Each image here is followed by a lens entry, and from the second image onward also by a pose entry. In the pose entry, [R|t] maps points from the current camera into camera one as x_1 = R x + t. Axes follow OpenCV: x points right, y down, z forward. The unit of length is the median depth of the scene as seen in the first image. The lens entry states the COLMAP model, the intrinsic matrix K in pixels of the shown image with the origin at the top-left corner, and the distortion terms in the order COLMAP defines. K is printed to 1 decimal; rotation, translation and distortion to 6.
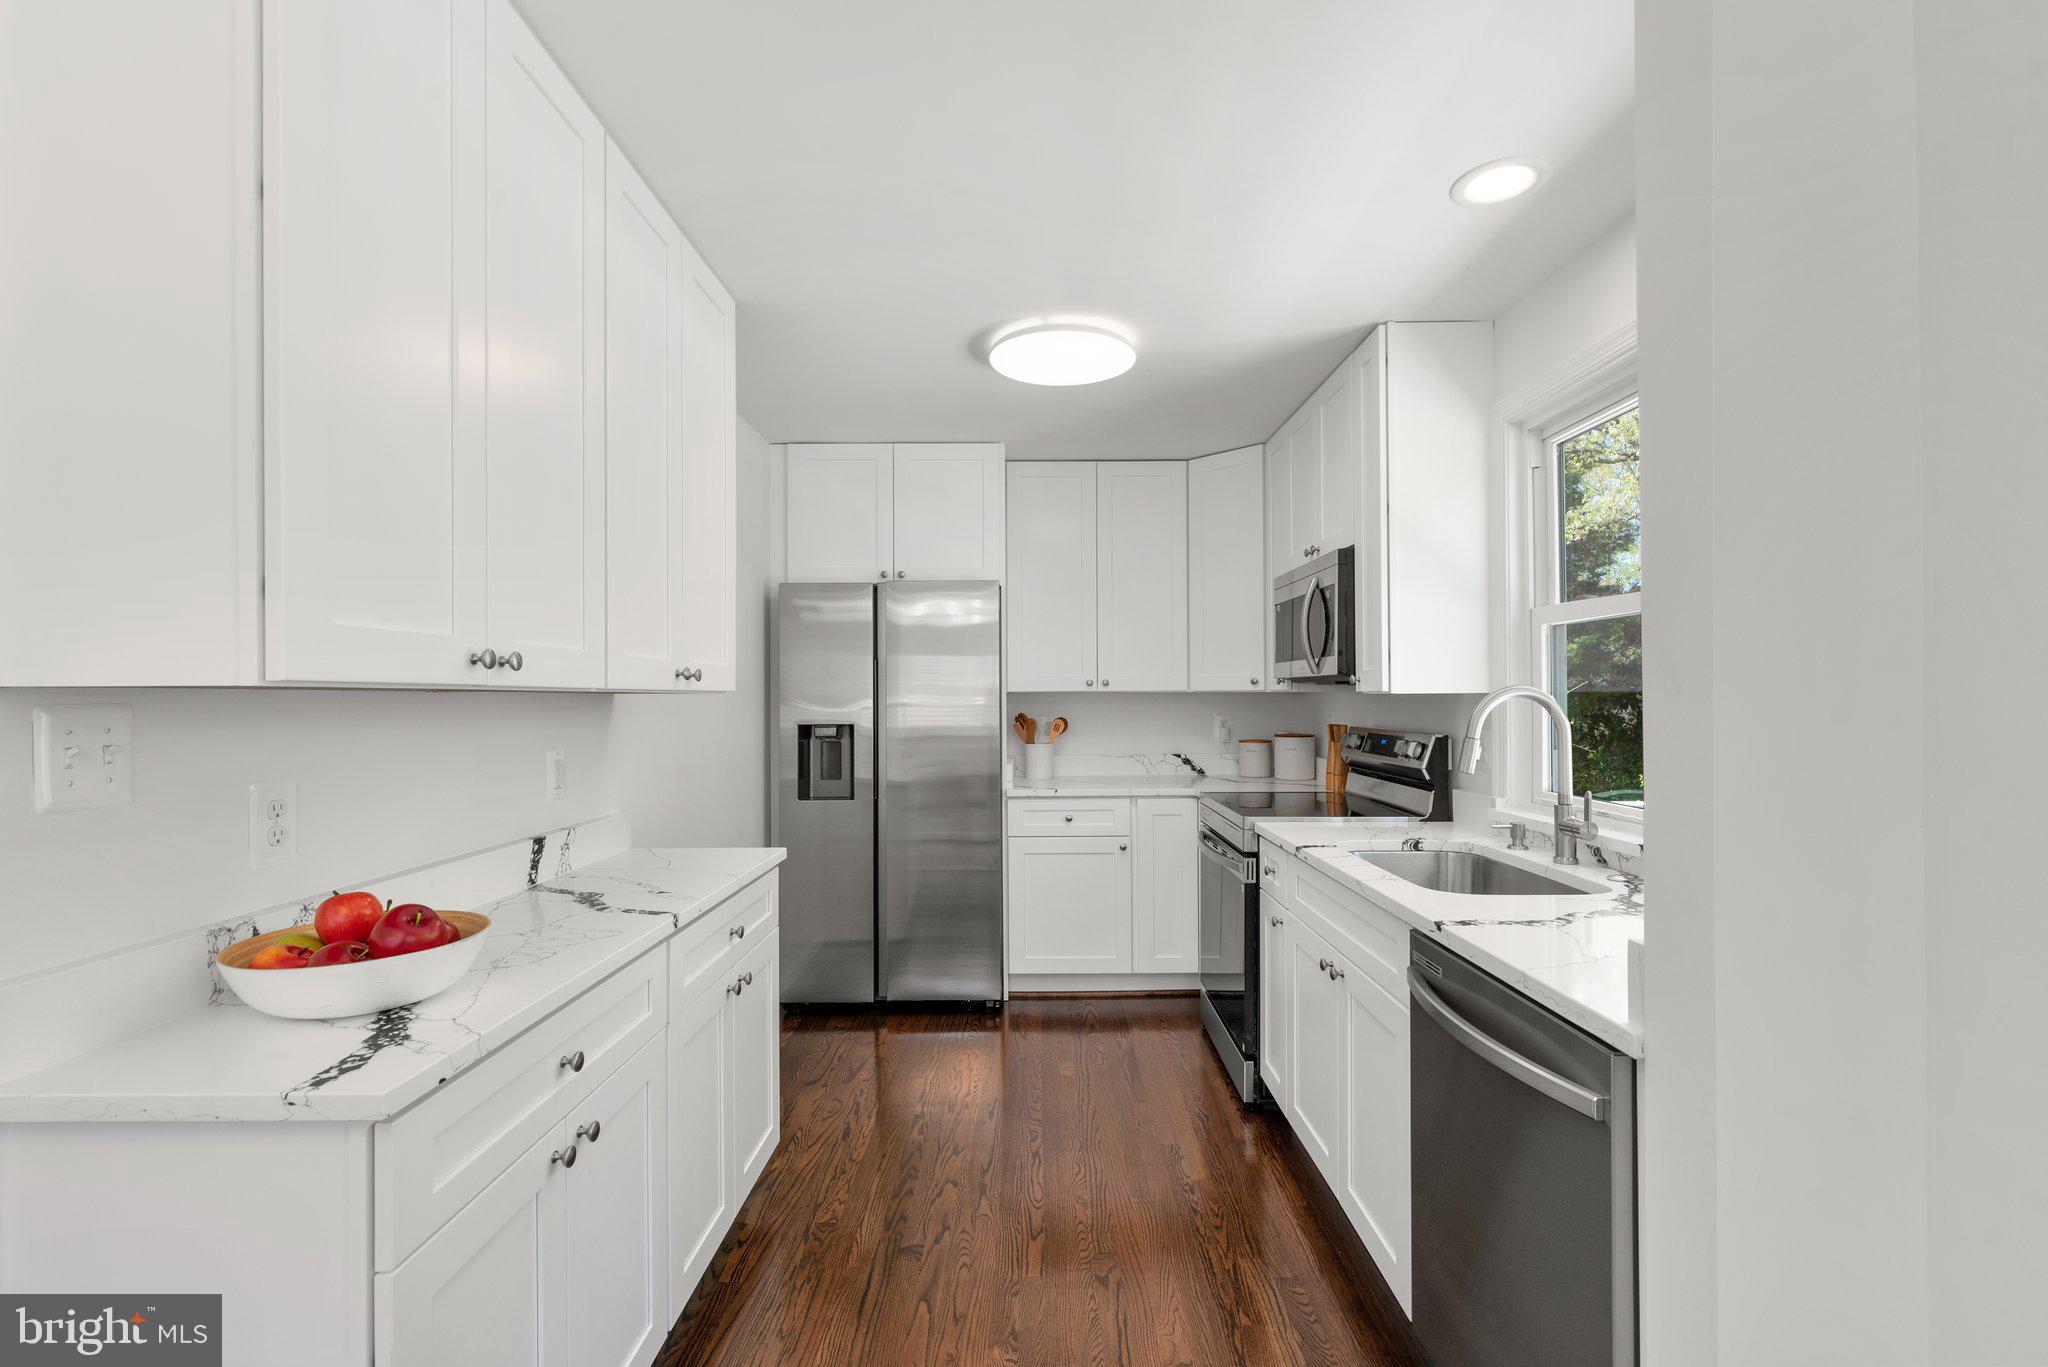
lens RADIAL K [[911.3, 0, 1034.8], [0, 911.3, 690.9], [0, 0, 1]] dist [0.000698, 0.001200]
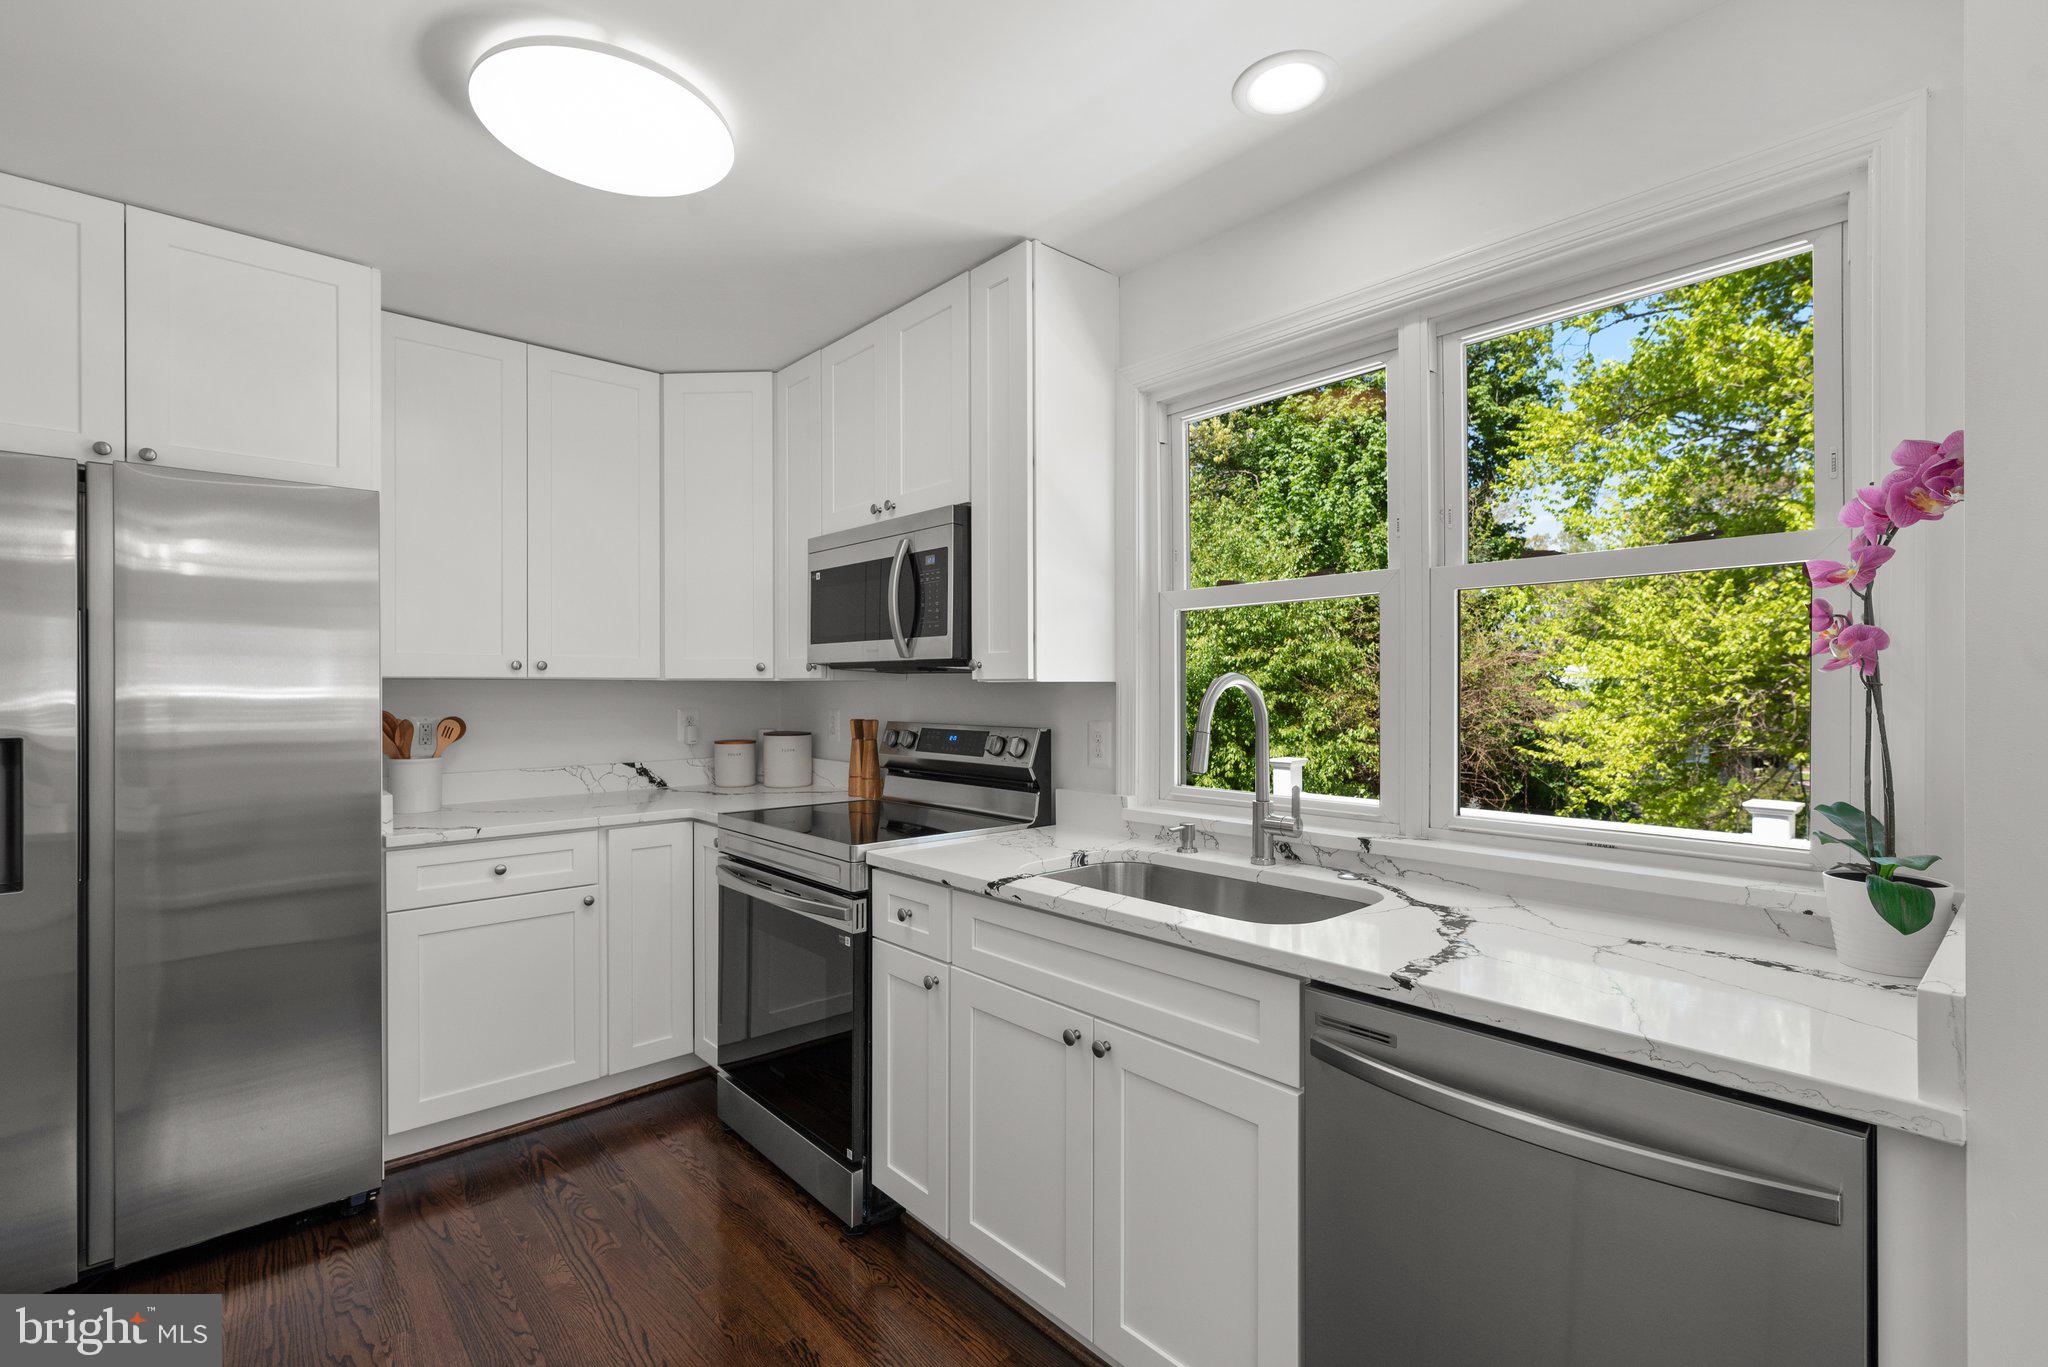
lens RADIAL K [[911.3, 0, 1026.9], [0, 911.3, 686.5], [0, 0, 1]] dist [0.000698, 0.001200]
pose [[0.743736, 0.004372, 0.668459, -0.132177], [-0.006384, 0.999979, 0.000563, 0.005161], [-0.668443, -0.004686, 0.743749, 0.280779]]
